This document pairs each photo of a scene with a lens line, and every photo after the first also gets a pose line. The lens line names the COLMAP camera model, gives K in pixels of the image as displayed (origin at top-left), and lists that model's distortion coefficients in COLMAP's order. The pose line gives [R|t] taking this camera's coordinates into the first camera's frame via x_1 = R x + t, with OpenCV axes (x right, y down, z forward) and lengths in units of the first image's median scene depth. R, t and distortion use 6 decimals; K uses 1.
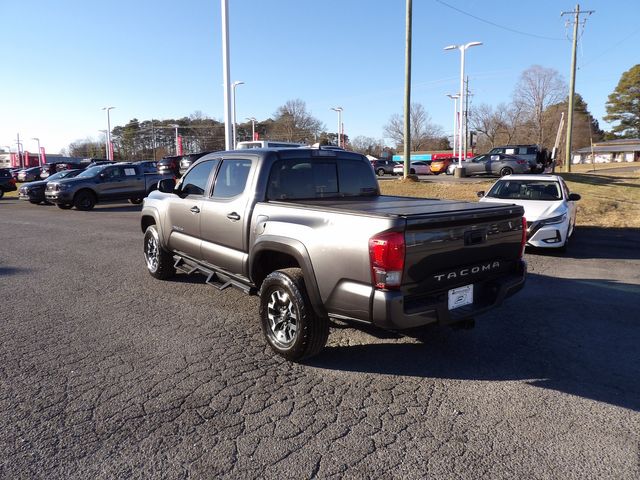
lens RADIAL K [[451.1, 0, 321.0], [0, 451.1, 237.4], [0, 0, 1]] dist [-0.032971, 0.027566]
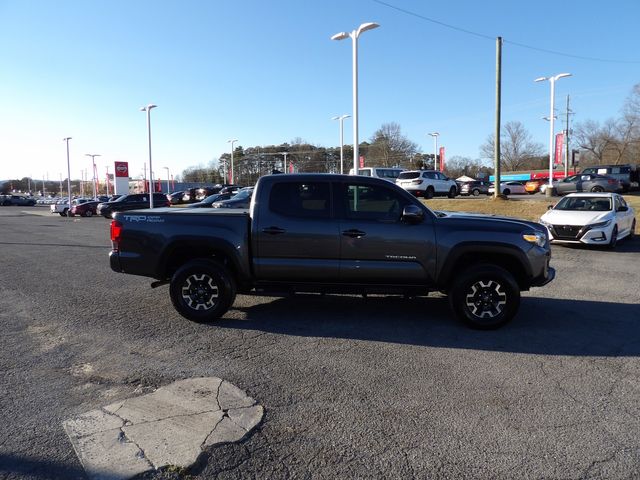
lens RADIAL K [[451.1, 0, 324.7], [0, 451.1, 239.7], [0, 0, 1]] dist [-0.032971, 0.027566]
pose [[0.980765, 0.006670, -0.195078, -0.011226], [-0.014963, 0.999045, -0.041063, 0.017764], [0.194618, 0.043192, 0.979928, -0.120182]]
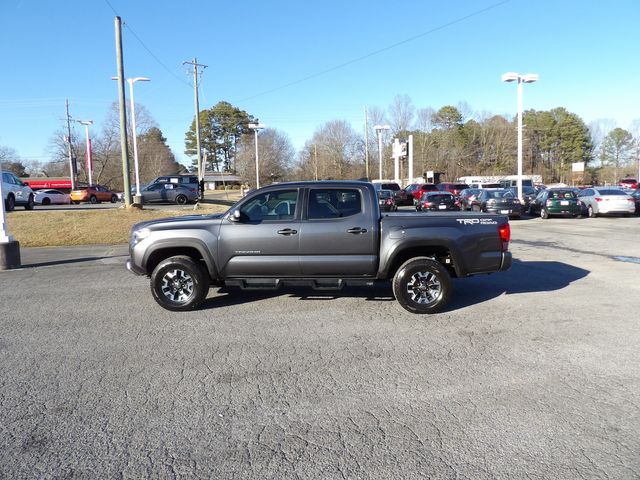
lens RADIAL K [[451.1, 0, 322.8], [0, 451.1, 239.7], [0, 0, 1]] dist [-0.032971, 0.027566]
pose [[0.637470, -0.083242, 0.765965, -0.157847], [0.126170, 0.992005, 0.002802, -0.004260], [-0.760074, 0.094855, 0.642876, 0.024103]]
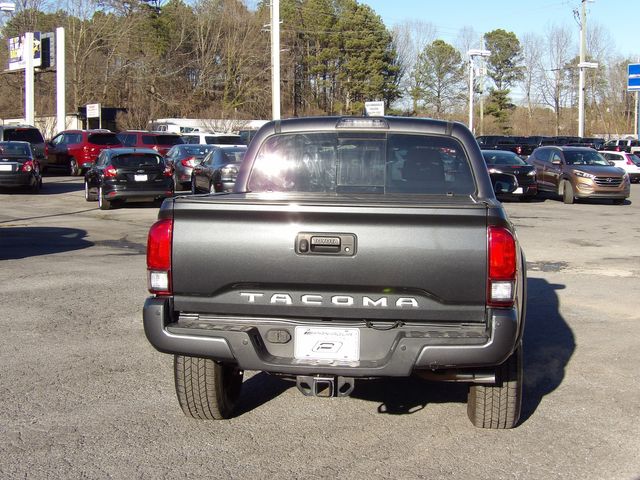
lens RADIAL K [[1006.8, 0, 324.2], [0, 1006.8, 246.0], [0, 0, 1]] dist [-0.051597, 0.000000]
pose [[0.225258, -0.081705, 0.970867, -0.240196], [0.127618, 0.990367, 0.053736, -0.000297], [-0.965905, 0.111795, 0.233515, 0.005953]]
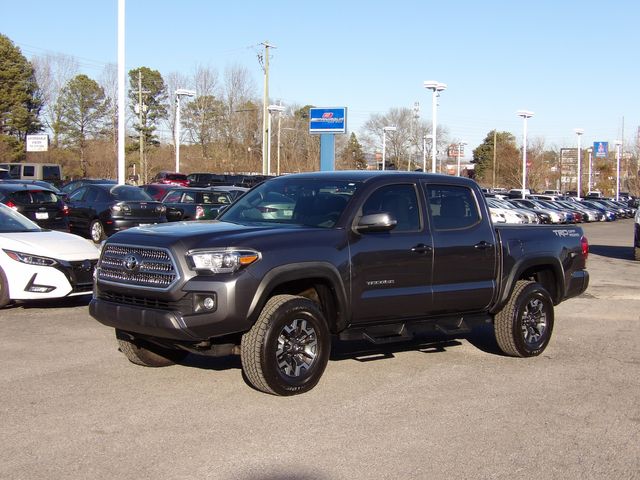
lens RADIAL K [[1006.8, 0, 323.1], [0, 1006.8, 233.5], [0, 0, 1]] dist [-0.051597, 0.000000]
pose [[-0.159943, -0.035651, 0.986482, -0.272456], [0.118234, 0.991461, 0.055001, -0.027694], [-0.980020, 0.125433, -0.154362, 0.201027]]
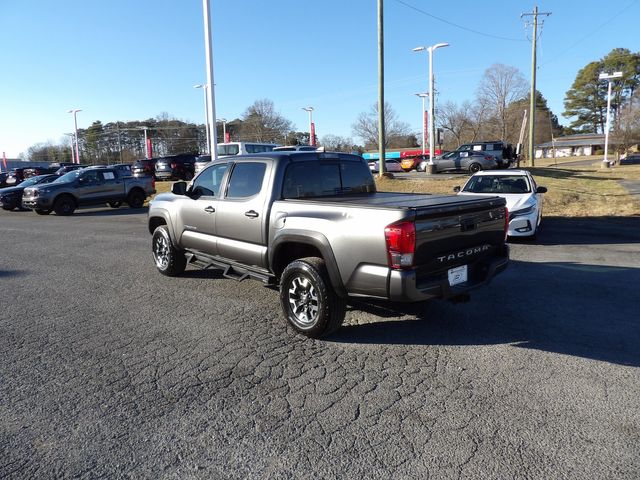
lens RADIAL K [[451.1, 0, 321.8], [0, 451.1, 237.7], [0, 0, 1]] dist [-0.032971, 0.027566]
pose [[0.997394, -0.031080, 0.065112, -0.011389], [0.030898, 0.999515, 0.003798, 0.001584], [-0.065198, -0.001776, 0.997871, -0.015132]]
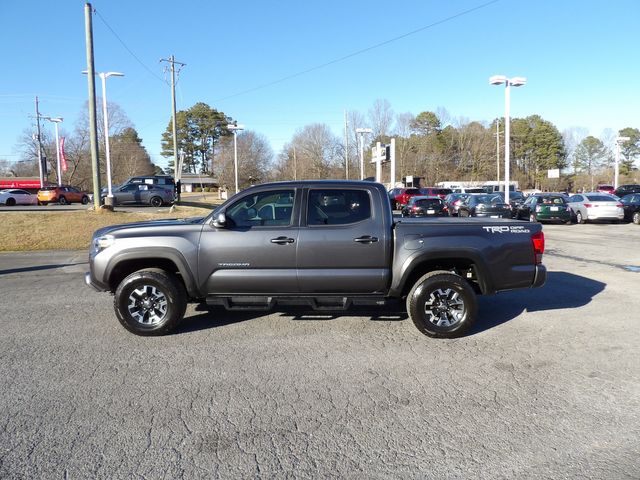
lens RADIAL K [[451.1, 0, 322.5], [0, 451.1, 239.3], [0, 0, 1]] dist [-0.032971, 0.027566]
pose [[0.599963, -0.072541, 0.796732, -0.141189], [0.120286, 0.992739, -0.000191, -0.007126], [-0.790933, 0.095950, 0.604333, 0.047511]]
